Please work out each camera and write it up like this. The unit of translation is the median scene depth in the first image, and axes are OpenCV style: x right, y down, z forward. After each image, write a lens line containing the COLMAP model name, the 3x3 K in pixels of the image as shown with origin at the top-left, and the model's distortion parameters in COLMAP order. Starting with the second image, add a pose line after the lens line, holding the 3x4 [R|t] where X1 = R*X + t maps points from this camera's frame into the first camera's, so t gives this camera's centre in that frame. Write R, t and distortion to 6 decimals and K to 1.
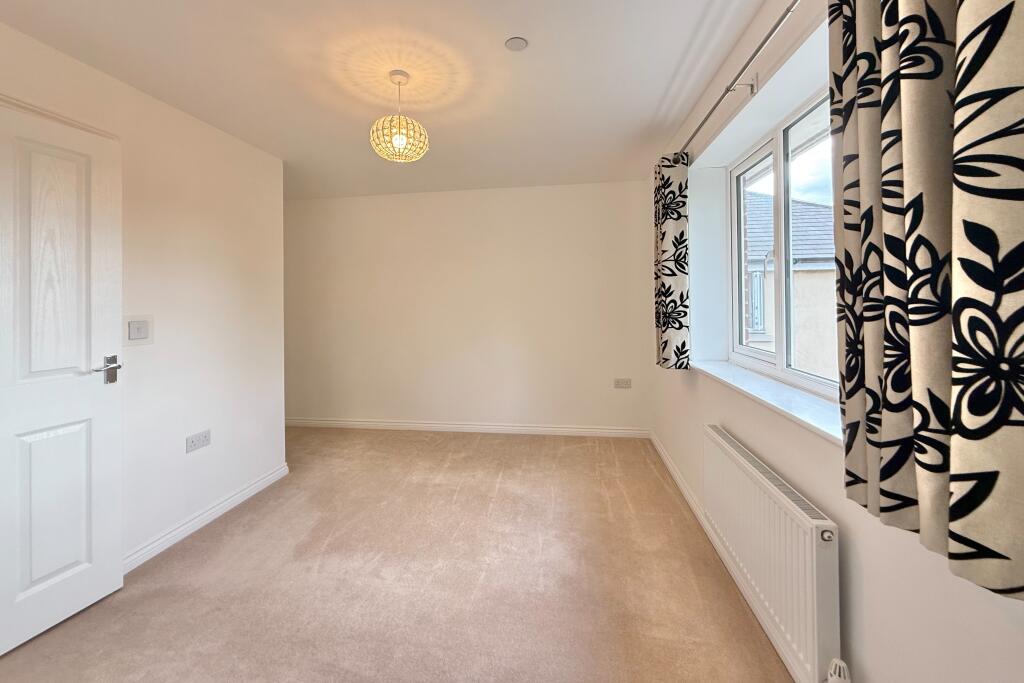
lens RADIAL K [[408.4, 0, 514.3], [0, 408.4, 299.6], [0, 0, 1]] dist [-0.001586, -0.000174]
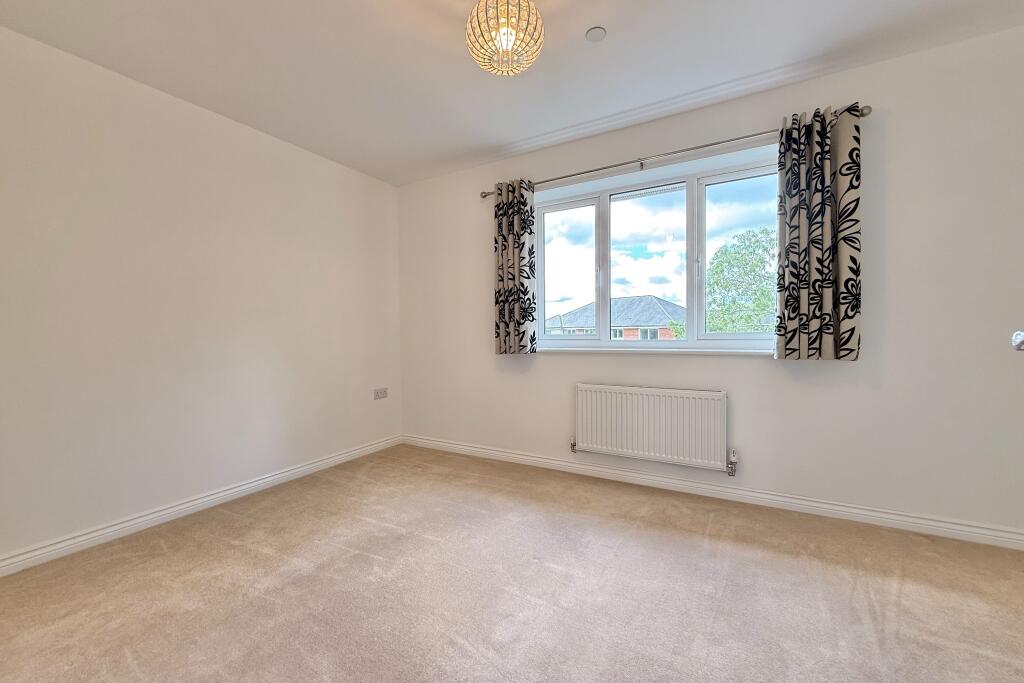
lens RADIAL K [[400.6, 0, 512.0], [0, 400.6, 341.5], [0, 0, 1]] dist [0.000243, -0.000090]
pose [[0.384967, -0.018516, 0.922745, -0.767760], [0.006409, 0.999828, 0.017389, 0.112547], [-0.922908, -0.000780, 0.385019, 0.577645]]
